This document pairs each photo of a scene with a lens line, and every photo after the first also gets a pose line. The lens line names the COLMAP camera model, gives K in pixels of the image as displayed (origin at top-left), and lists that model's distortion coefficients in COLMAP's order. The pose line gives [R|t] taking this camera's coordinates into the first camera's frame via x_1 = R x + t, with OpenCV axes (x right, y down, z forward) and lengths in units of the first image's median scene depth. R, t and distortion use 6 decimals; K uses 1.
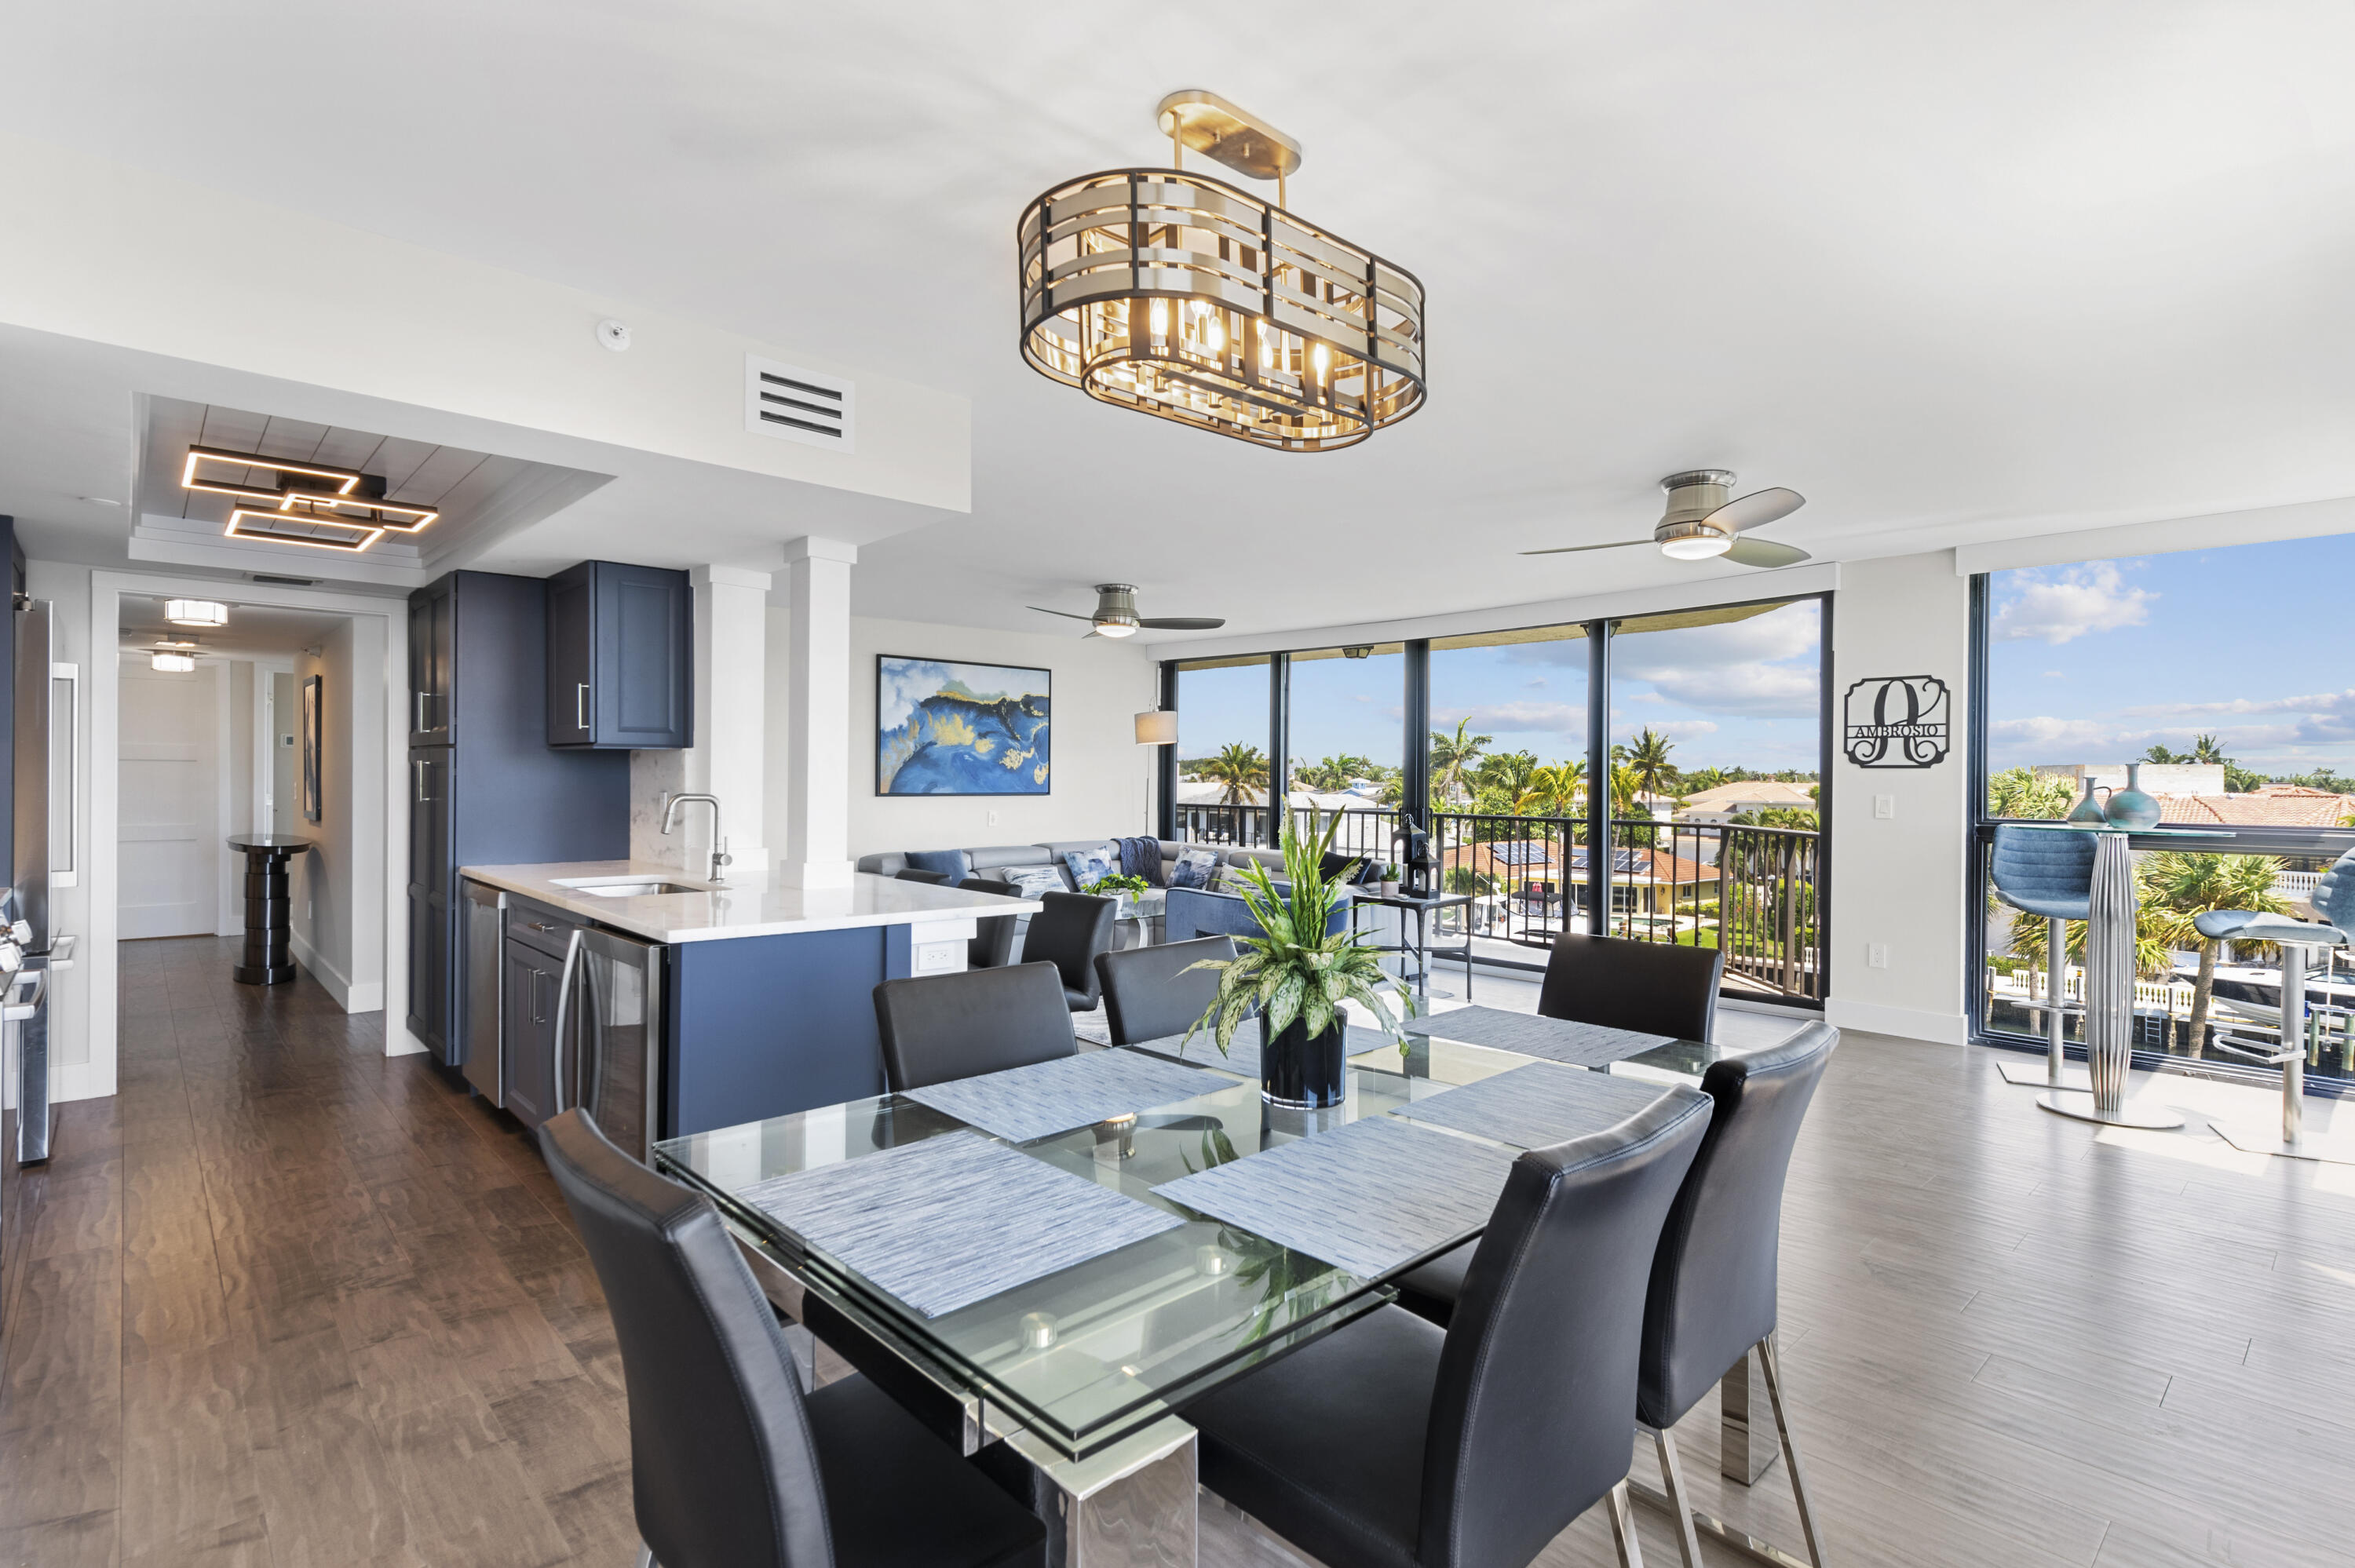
lens RADIAL K [[1125.5, 0, 1188.1], [0, 1125.5, 771.1], [0, 0, 1]] dist [0.014746, -0.000846]
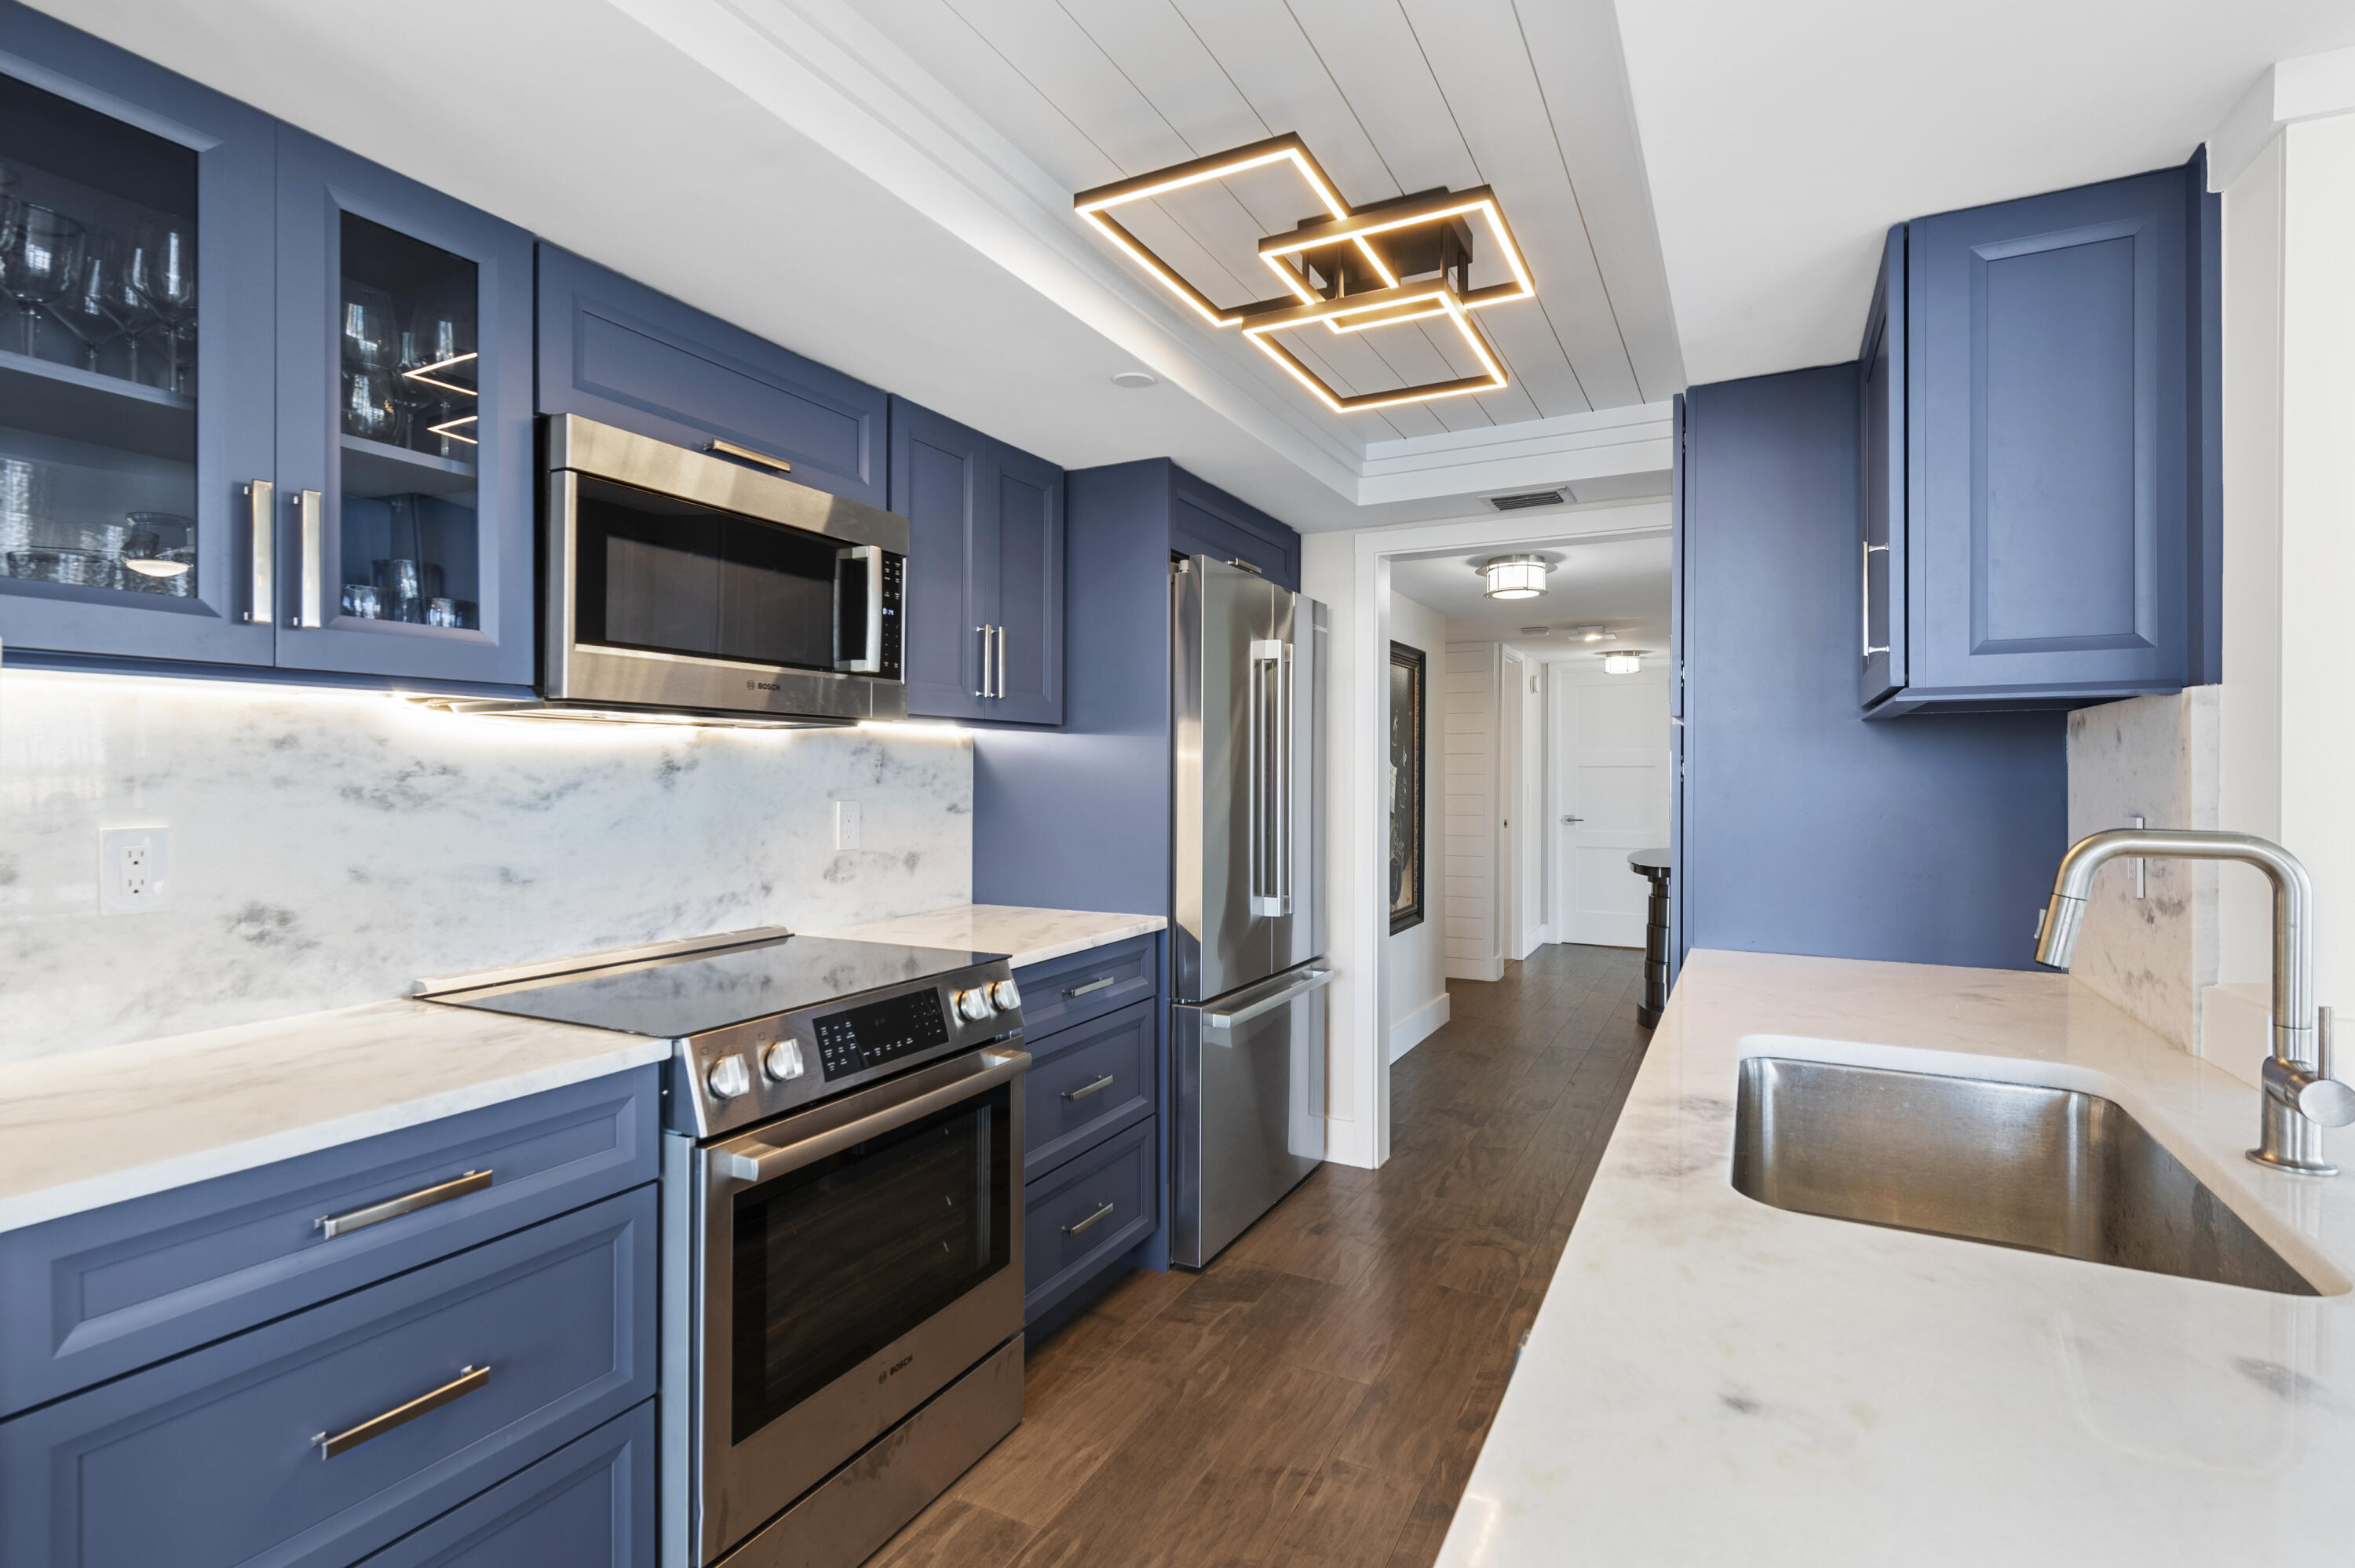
lens RADIAL K [[1119.0, 0, 1187.8], [0, 1119.0, 777.8], [0, 0, 1]] dist [0.005786, -0.001400]
pose [[0.331873, -0.010138, -0.943269, -0.232737], [0.008905, 0.999931, -0.007614, 0.006566], [0.943282, -0.005873, 0.331941, 0.613469]]
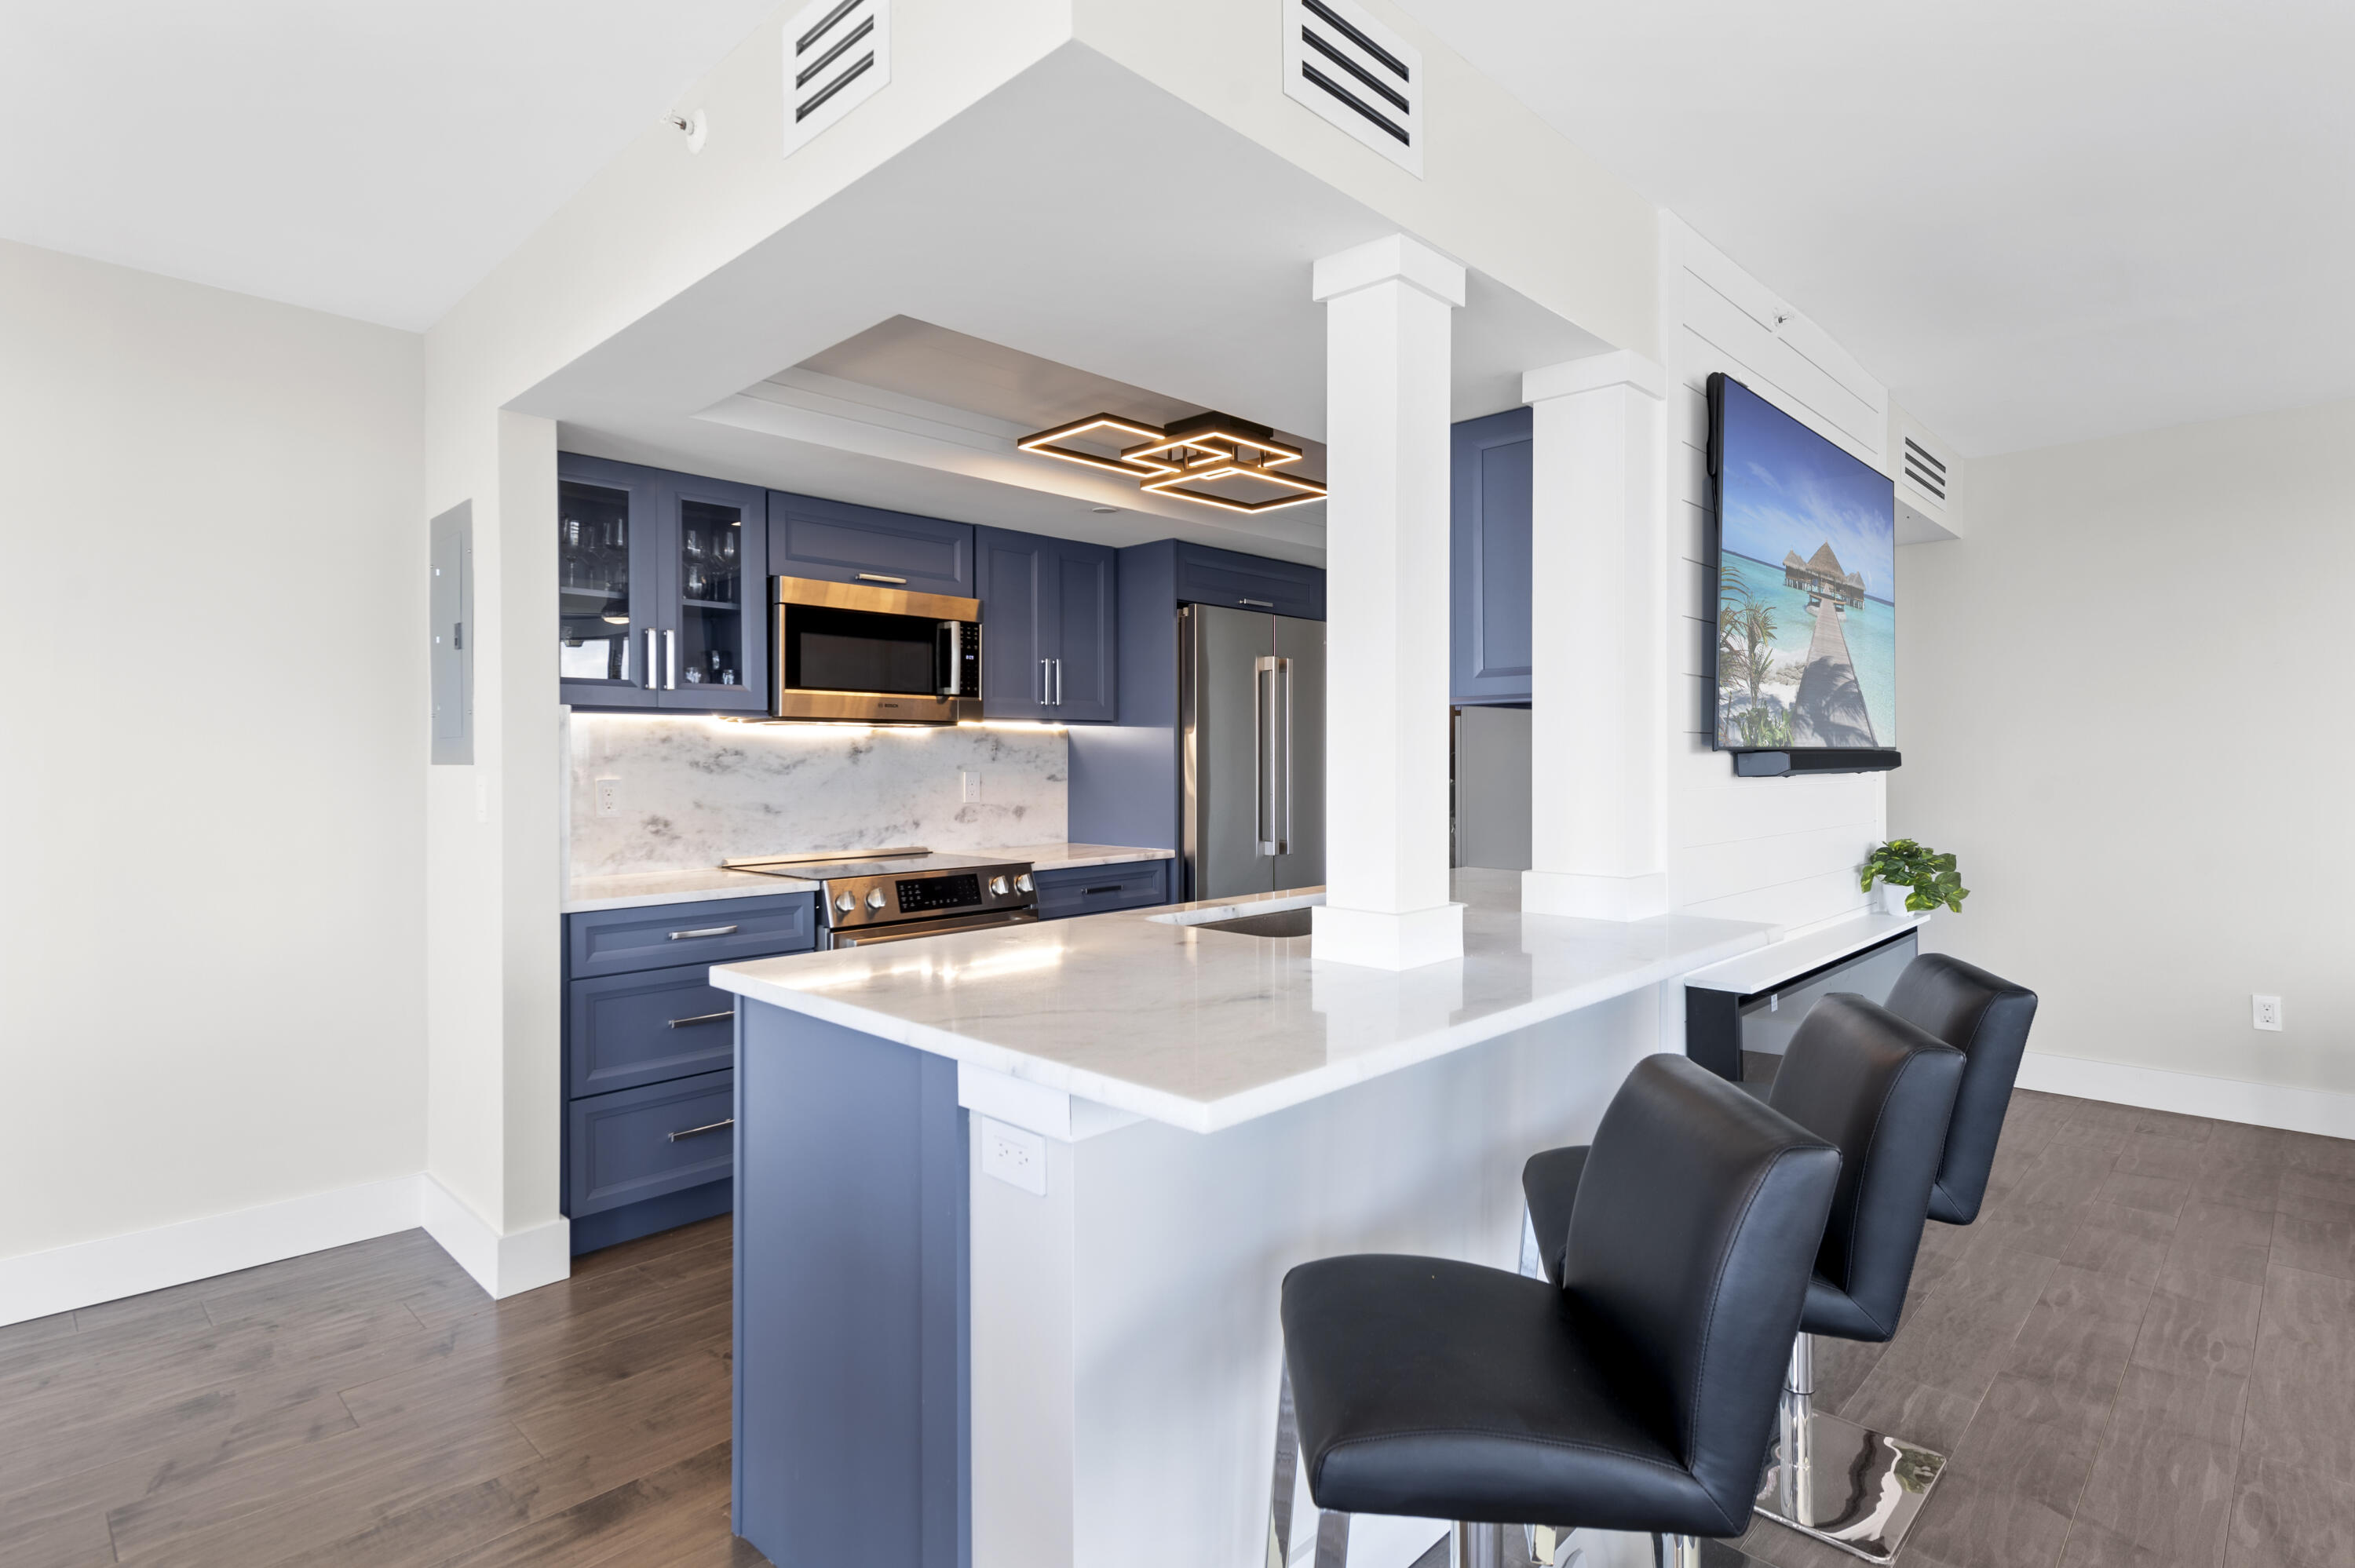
lens RADIAL K [[1175.2, 0, 1179.5], [0, 1175.2, 769.6], [0, 0, 1]] dist [0.003005, 0.000760]
pose [[0.041255, -0.006420, -0.999128, 0.154486], [0.012292, 0.999907, -0.005917, 0.019392], [0.999073, -0.012037, 0.041330, 0.779977]]
